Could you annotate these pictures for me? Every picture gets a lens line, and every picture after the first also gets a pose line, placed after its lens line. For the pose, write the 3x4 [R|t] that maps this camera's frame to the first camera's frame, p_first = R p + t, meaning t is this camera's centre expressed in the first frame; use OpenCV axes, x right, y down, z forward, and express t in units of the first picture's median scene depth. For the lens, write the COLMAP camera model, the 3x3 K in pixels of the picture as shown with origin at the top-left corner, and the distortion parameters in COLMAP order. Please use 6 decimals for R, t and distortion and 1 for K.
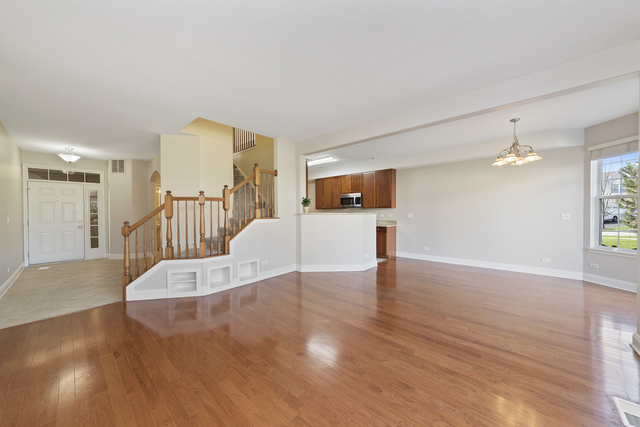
lens RADIAL K [[228.5, 0, 321.8], [0, 228.5, 213.0], [0, 0, 1]] dist [-0.000368, 0.000579]
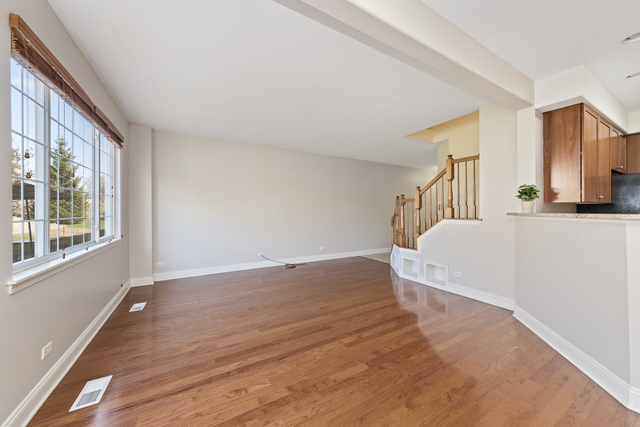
lens RADIAL K [[228.5, 0, 319.7], [0, 228.5, 212.2], [0, 0, 1]] dist [-0.000368, 0.000579]
pose [[-0.319023, 0.013431, -0.947652, 0.558851], [-0.005164, 0.999860, 0.015909, -0.010383], [0.947733, 0.009969, -0.318909, 0.656036]]
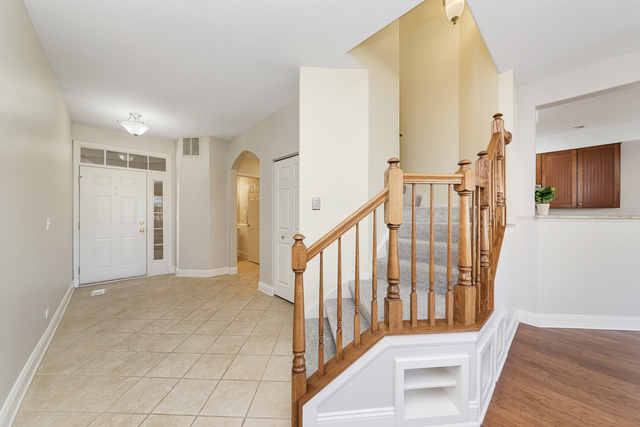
lens RADIAL K [[228.5, 0, 314.4], [0, 228.5, 214.2], [0, 0, 1]] dist [-0.000368, 0.000579]
pose [[0.993889, 0.012030, -0.109725, -0.498029], [-0.012266, 0.999924, -0.001472, 0.003613], [0.109699, 0.002809, 0.993961, 0.388171]]
